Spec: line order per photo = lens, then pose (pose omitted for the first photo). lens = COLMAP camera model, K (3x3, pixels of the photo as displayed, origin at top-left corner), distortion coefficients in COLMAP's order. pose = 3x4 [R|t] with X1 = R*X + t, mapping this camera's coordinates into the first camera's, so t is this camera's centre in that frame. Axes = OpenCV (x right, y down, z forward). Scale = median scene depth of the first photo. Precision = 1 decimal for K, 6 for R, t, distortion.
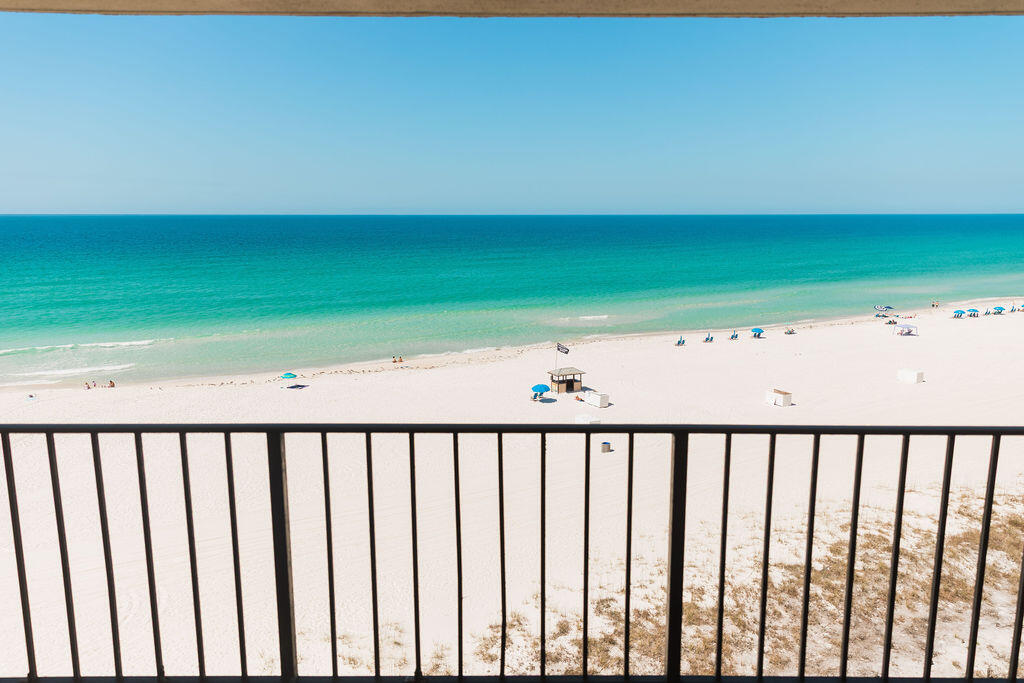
lens RADIAL K [[692.5, 0, 512.0], [0, 692.5, 341.5], [0, 0, 1]] dist [0.010921, 0.000405]
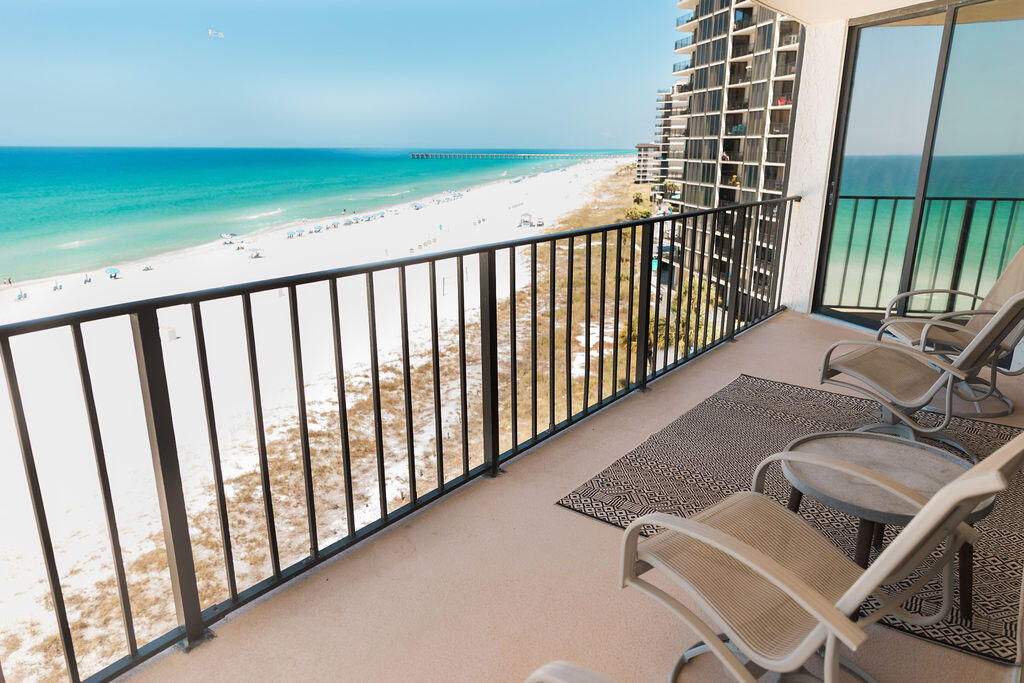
lens RADIAL K [[692.5, 0, 512.0], [0, 692.5, 341.5], [0, 0, 1]] dist [0.010921, 0.000405]
pose [[0.611185, -0.207414, 0.763827, -0.112722], [0.138397, 0.978191, 0.154884, 0.014855], [-0.779294, 0.011049, 0.626561, 0.012878]]
